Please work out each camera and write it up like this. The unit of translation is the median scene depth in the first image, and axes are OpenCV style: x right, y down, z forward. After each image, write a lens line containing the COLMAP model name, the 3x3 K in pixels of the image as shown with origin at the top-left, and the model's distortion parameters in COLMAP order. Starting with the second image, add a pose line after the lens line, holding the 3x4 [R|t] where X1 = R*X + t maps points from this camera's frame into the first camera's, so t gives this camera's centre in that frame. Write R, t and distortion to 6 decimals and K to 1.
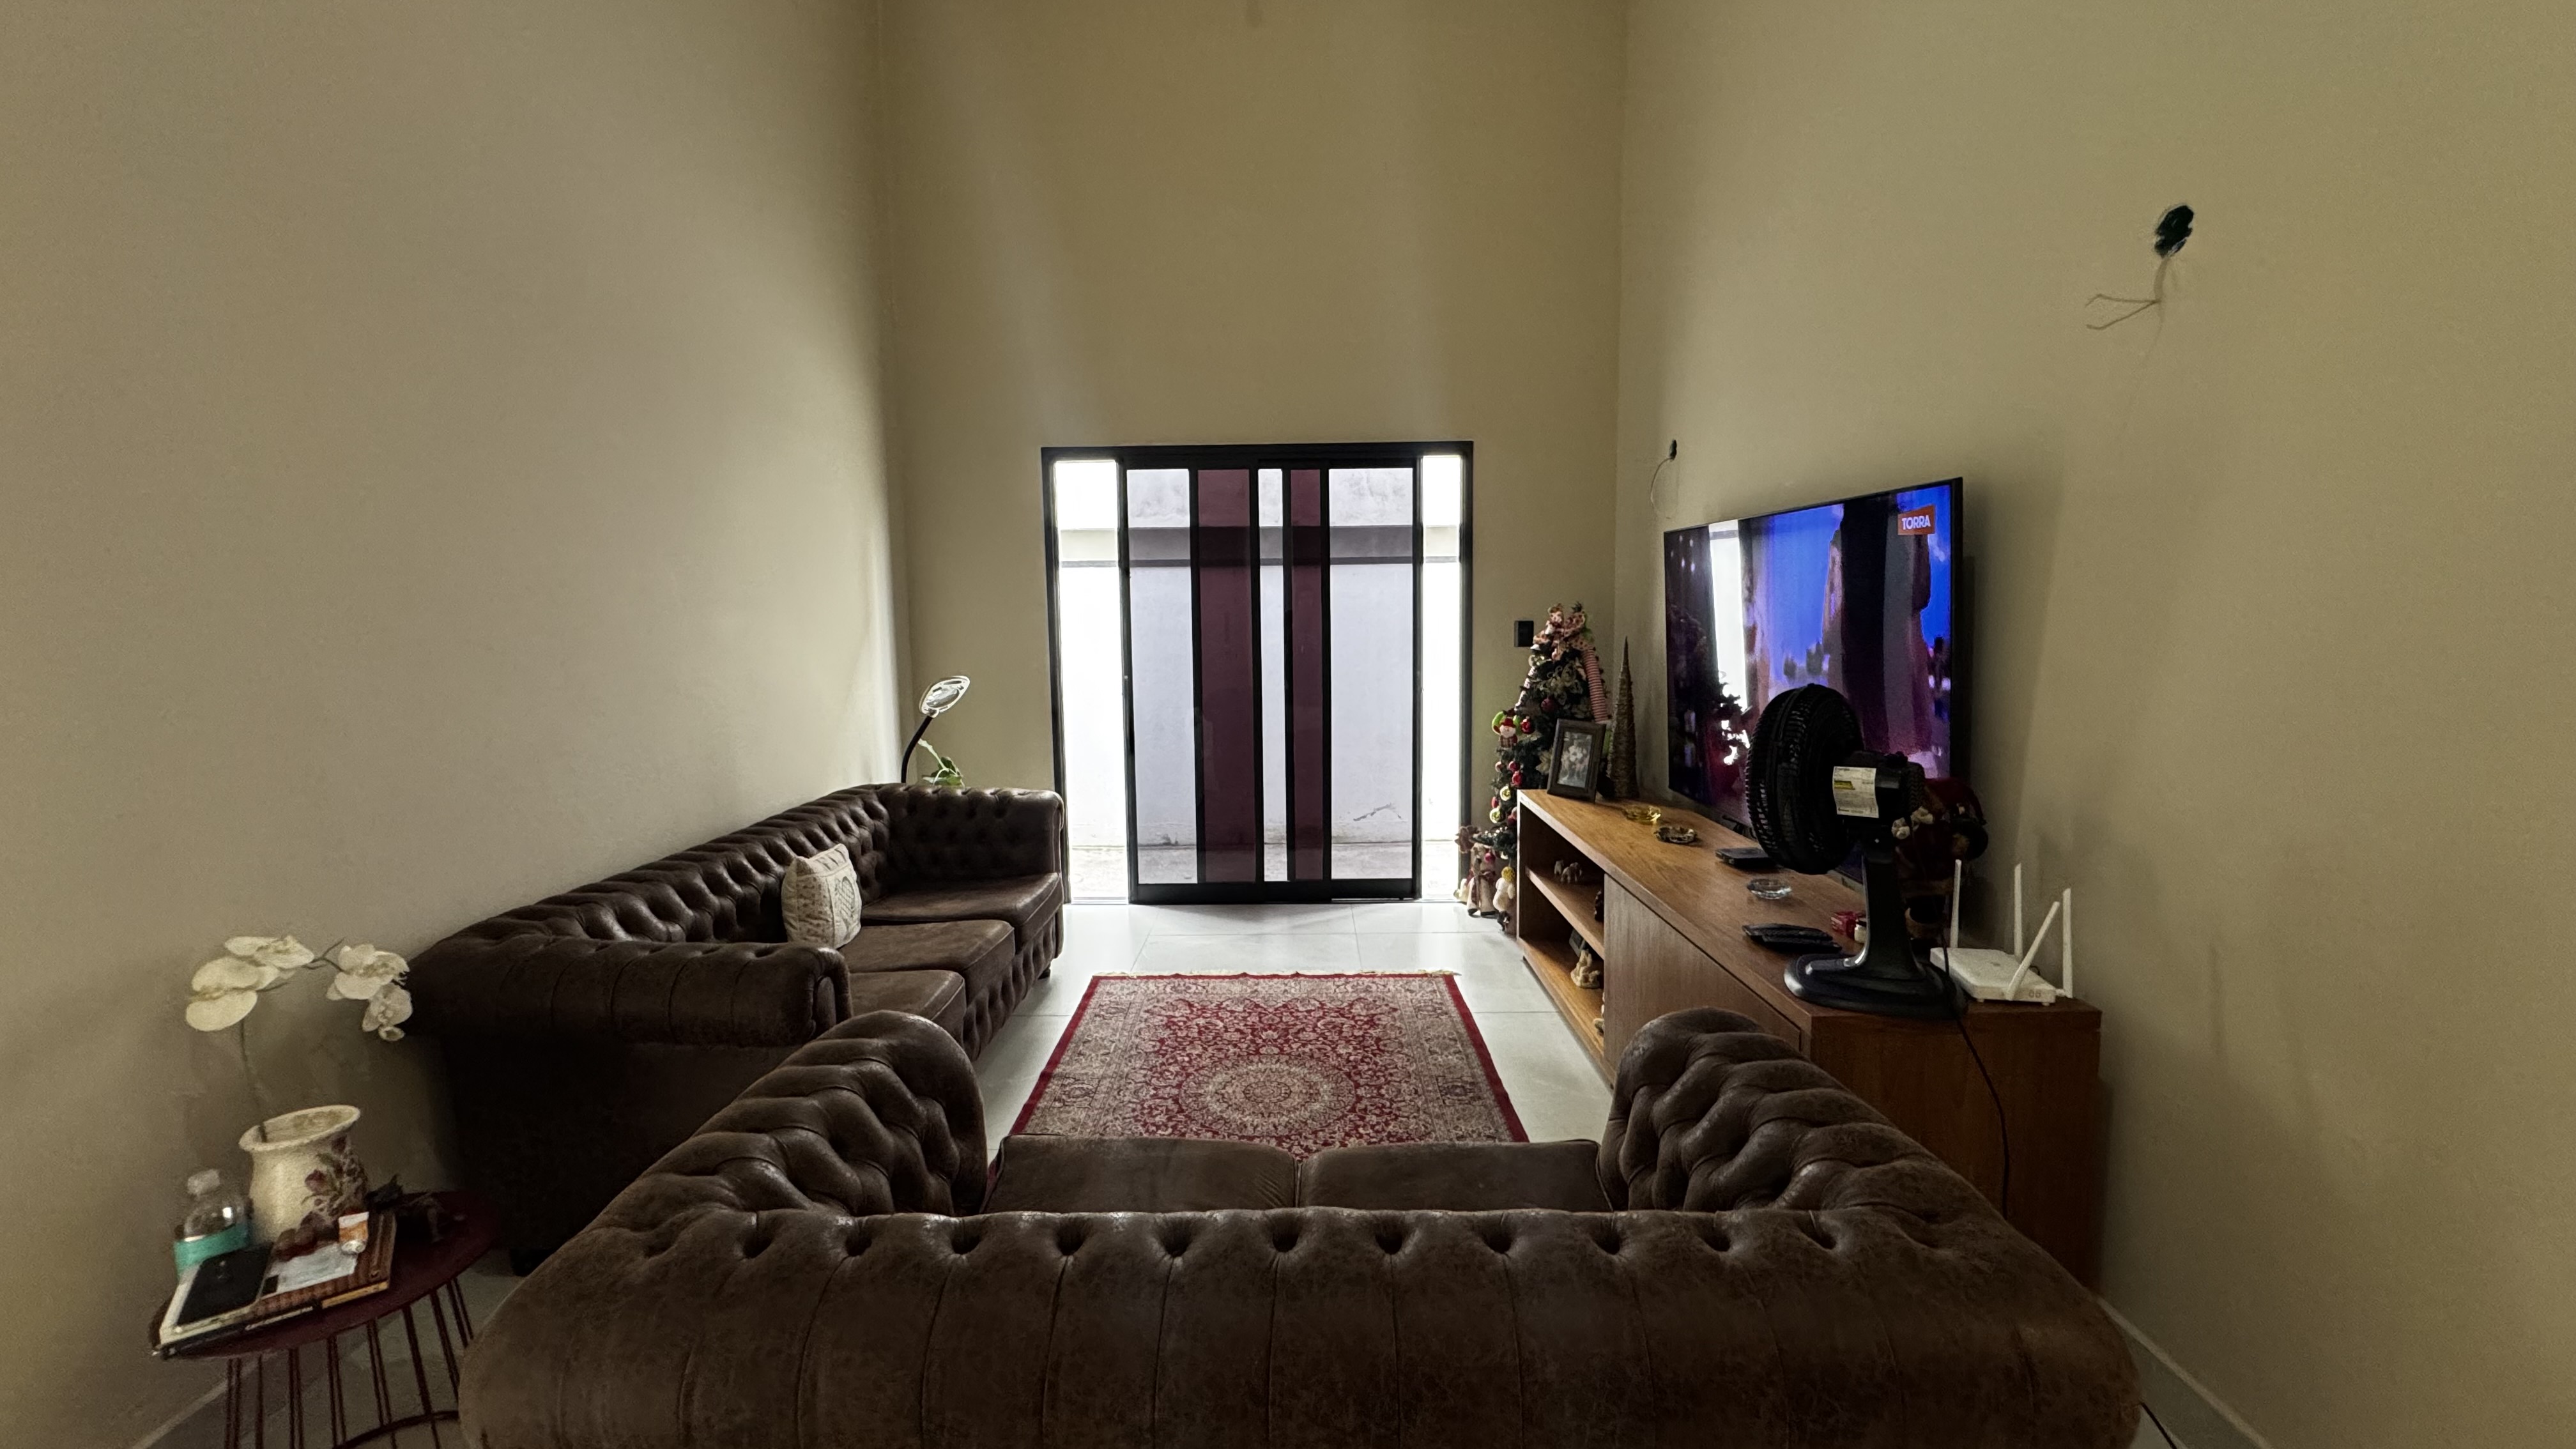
lens RADIAL K [[1045.2, 0, 1260.7], [0, 1045.2, 725.1], [0, 0, 1]] dist [-0.000418, 0.000109]
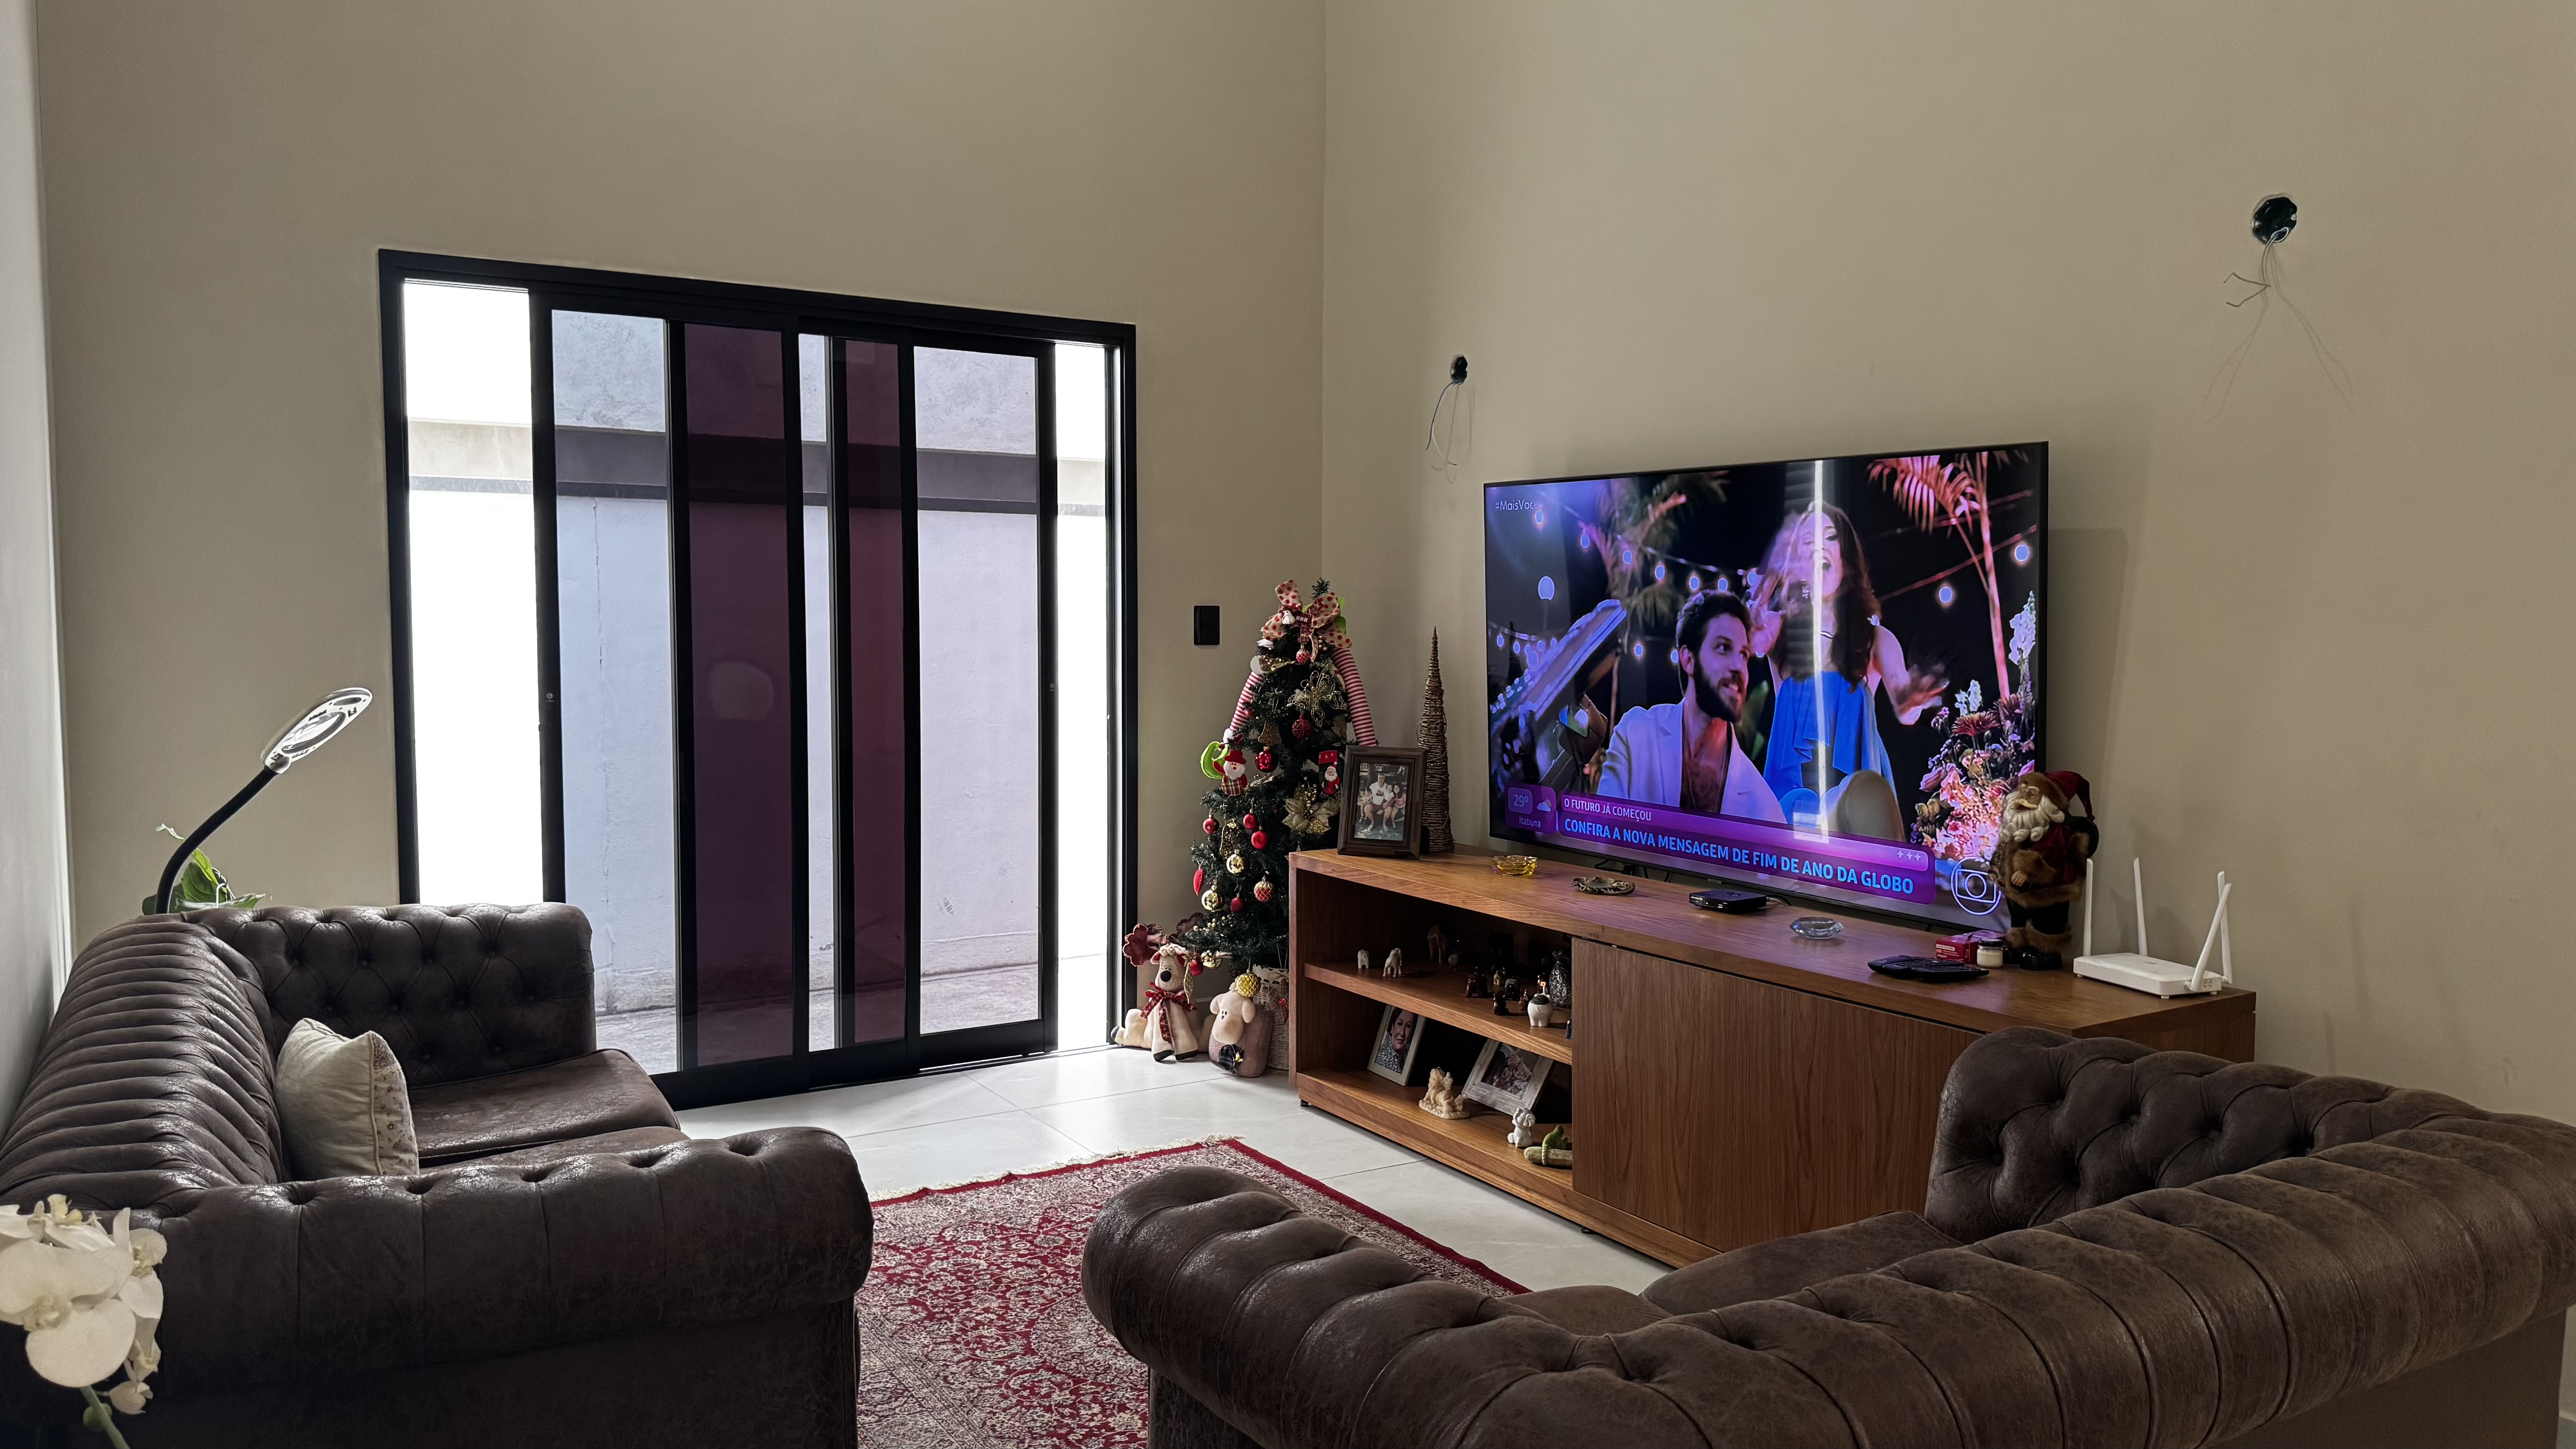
lens RADIAL K [[1822.8, 0, 1283.9], [0, 1822.8, 732.6], [0, 0, 1]] dist [0.099182, -0.138384]
pose [[0.847337, -0.023235, 0.530547, -0.338757], [0.043732, 0.998702, -0.026107, 0.013181], [-0.529252, 0.045323, 0.847253, -0.002822]]
